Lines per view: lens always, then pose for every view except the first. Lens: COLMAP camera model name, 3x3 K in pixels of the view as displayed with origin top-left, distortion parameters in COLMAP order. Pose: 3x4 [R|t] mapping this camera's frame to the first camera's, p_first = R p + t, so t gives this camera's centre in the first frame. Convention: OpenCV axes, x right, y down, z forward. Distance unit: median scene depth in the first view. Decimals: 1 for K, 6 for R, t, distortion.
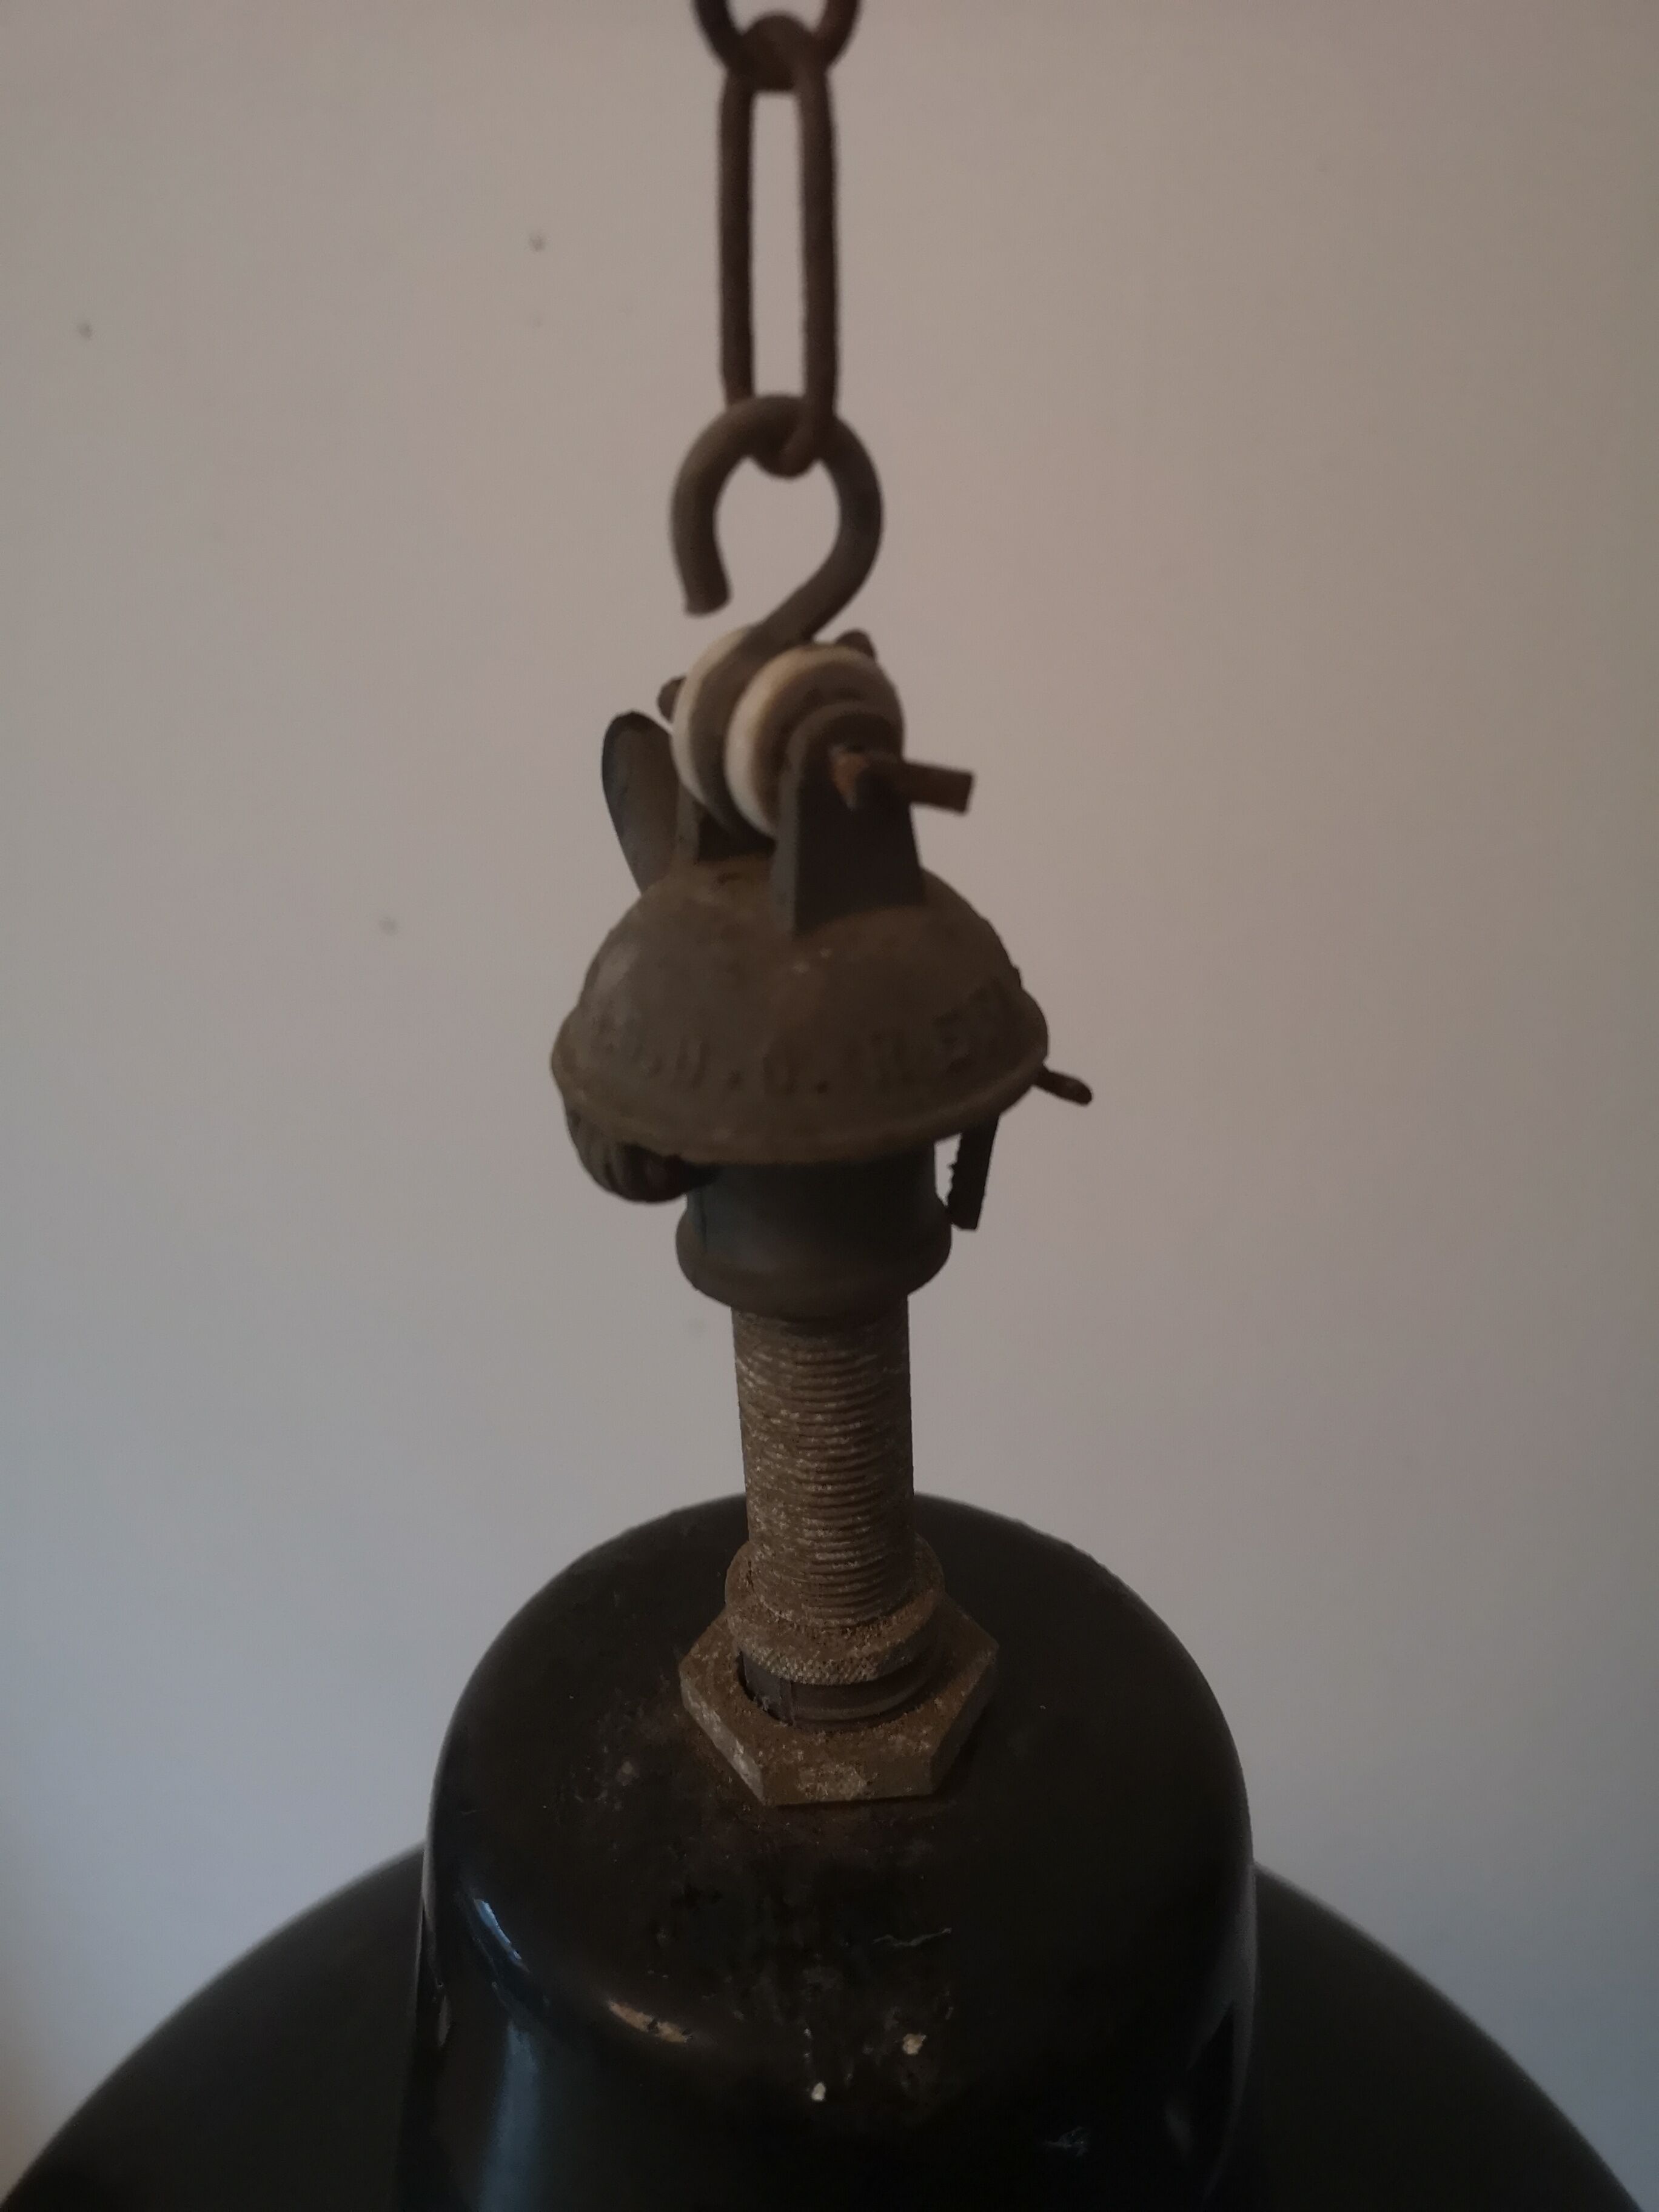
lens RADIAL K [[1746.0, 0, 829.5], [0, 1746.0, 1106.0], [0, 0, 1]] dist [0.009819, 0.000388]
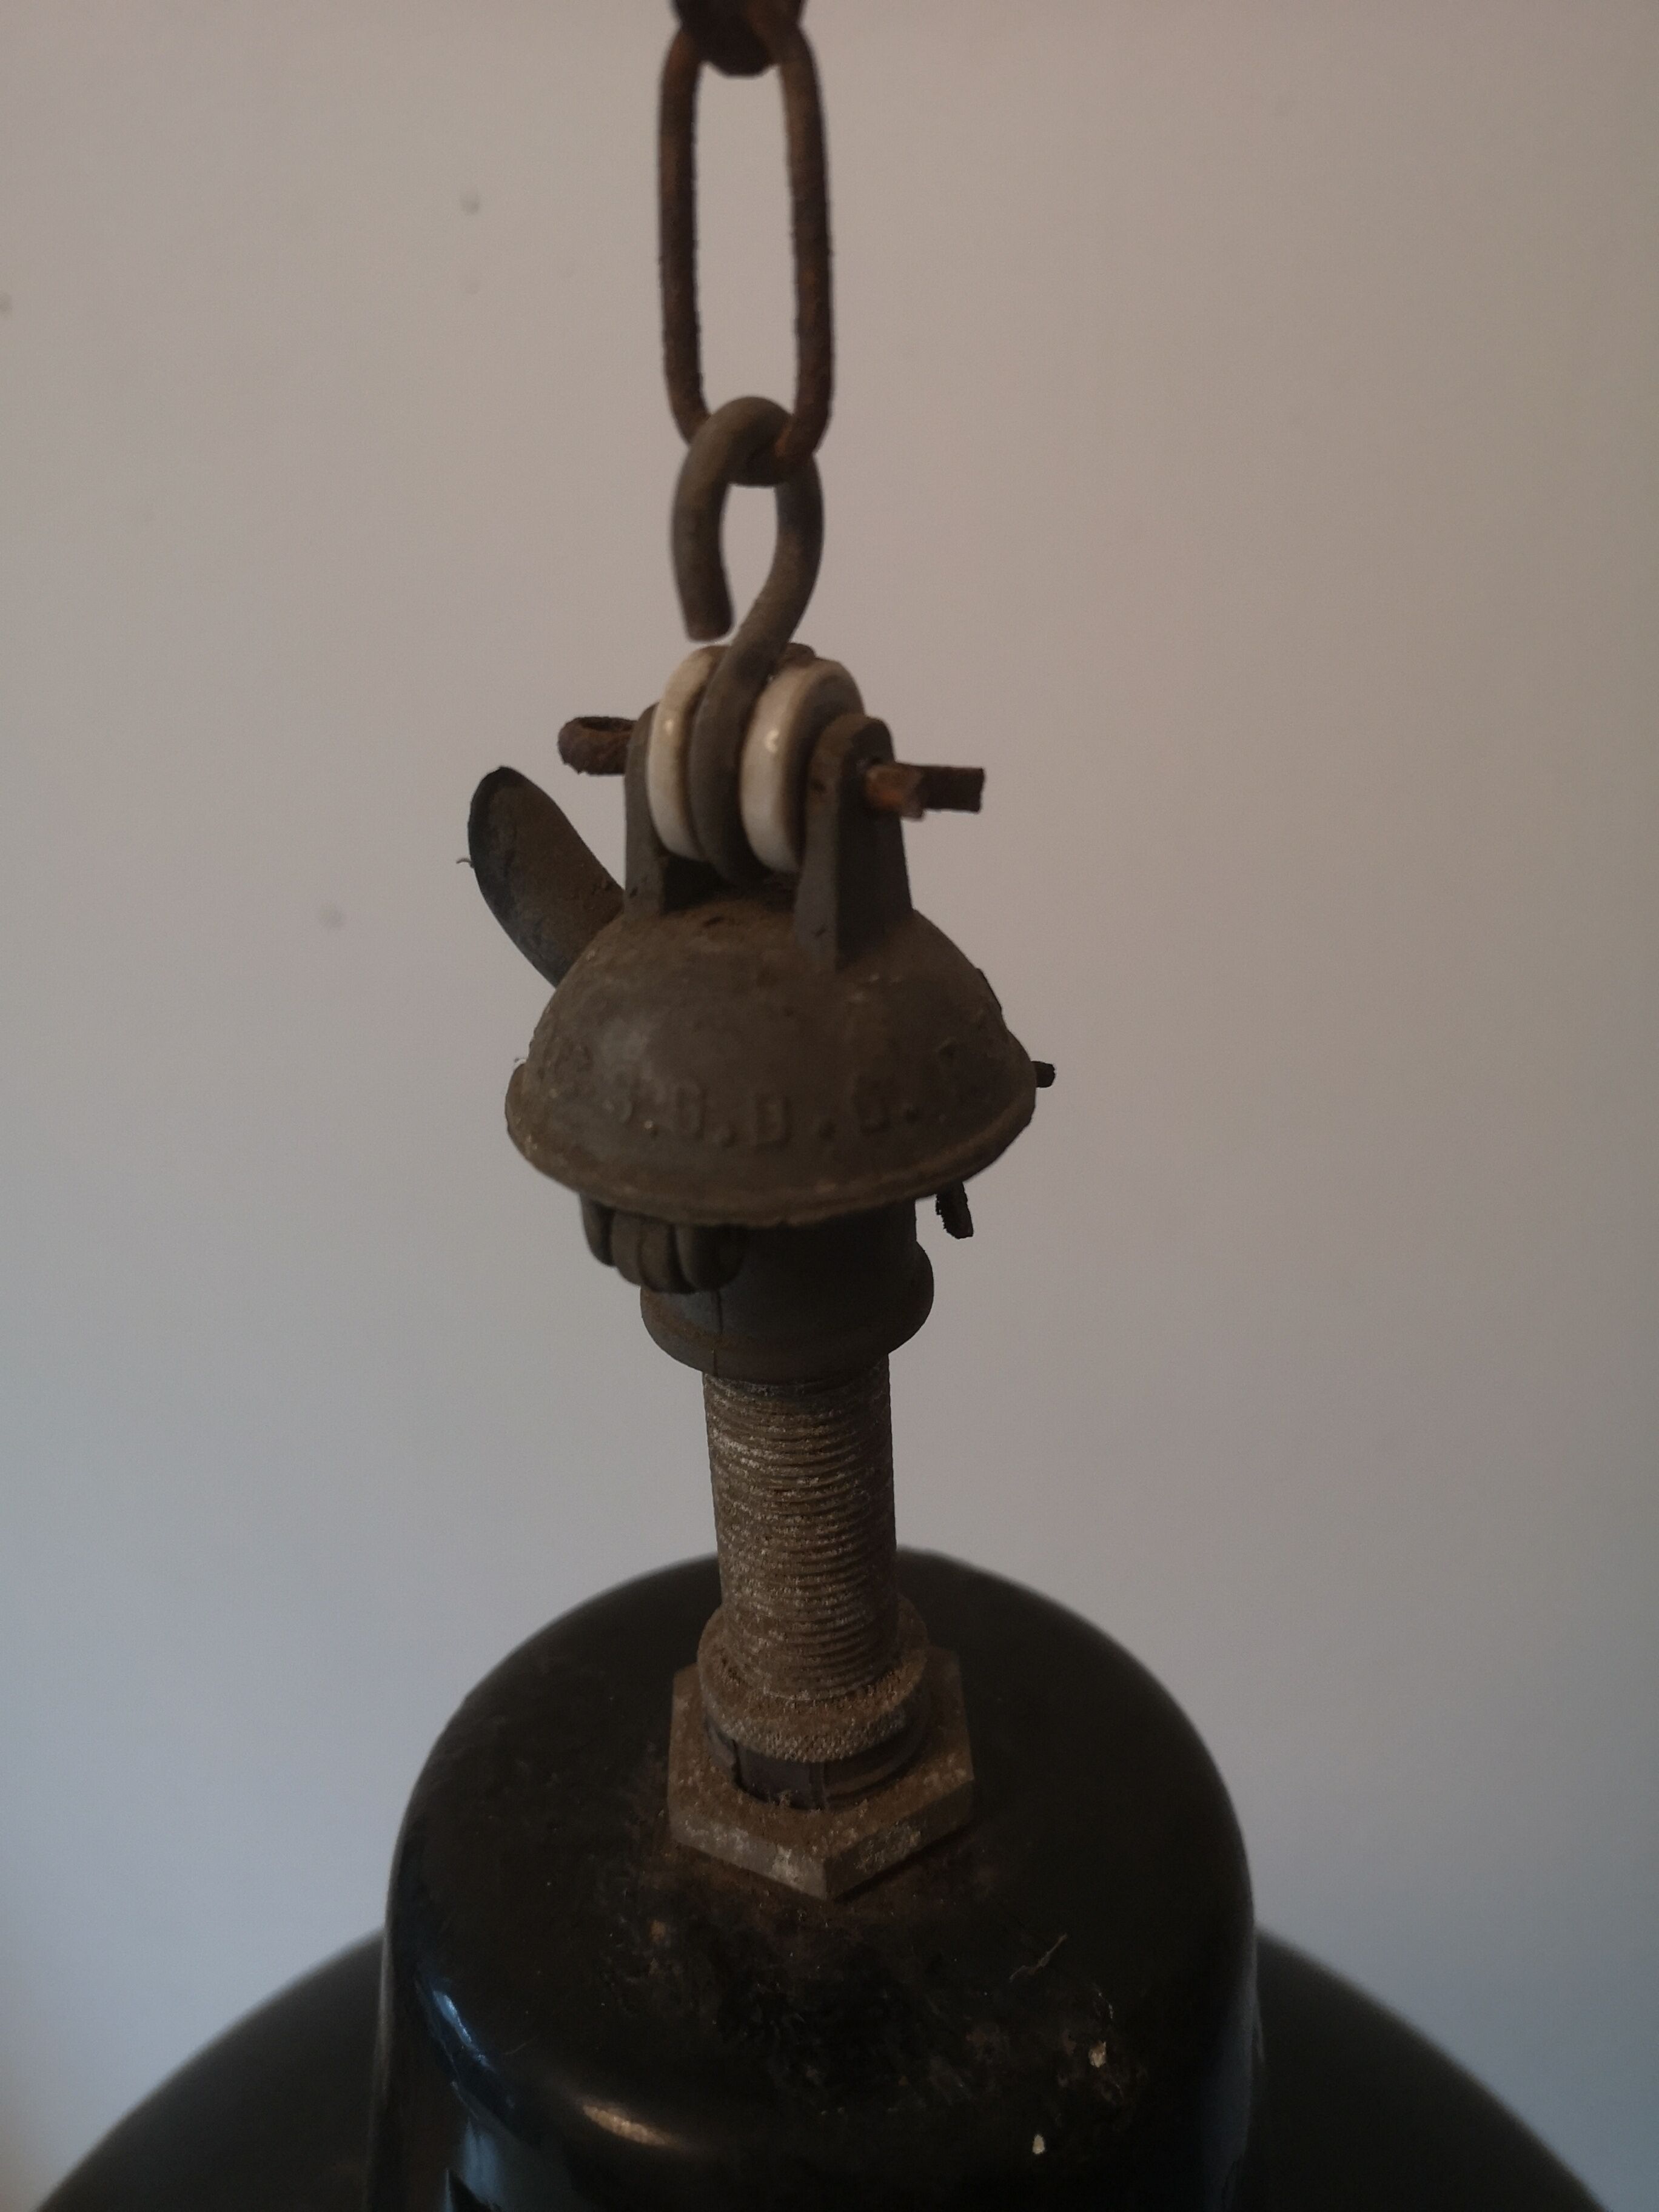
lens RADIAL K [[1757.1, 0, 829.5], [0, 1757.1, 1106.0], [0, 0, 1]] dist [-0.009677, 0.000189]
pose [[0.877209, -0.219207, 0.427145, -0.380677], [0.228574, 0.973066, 0.029956, -0.046384], [-0.422207, 0.071357, 0.903687, 0.133993]]
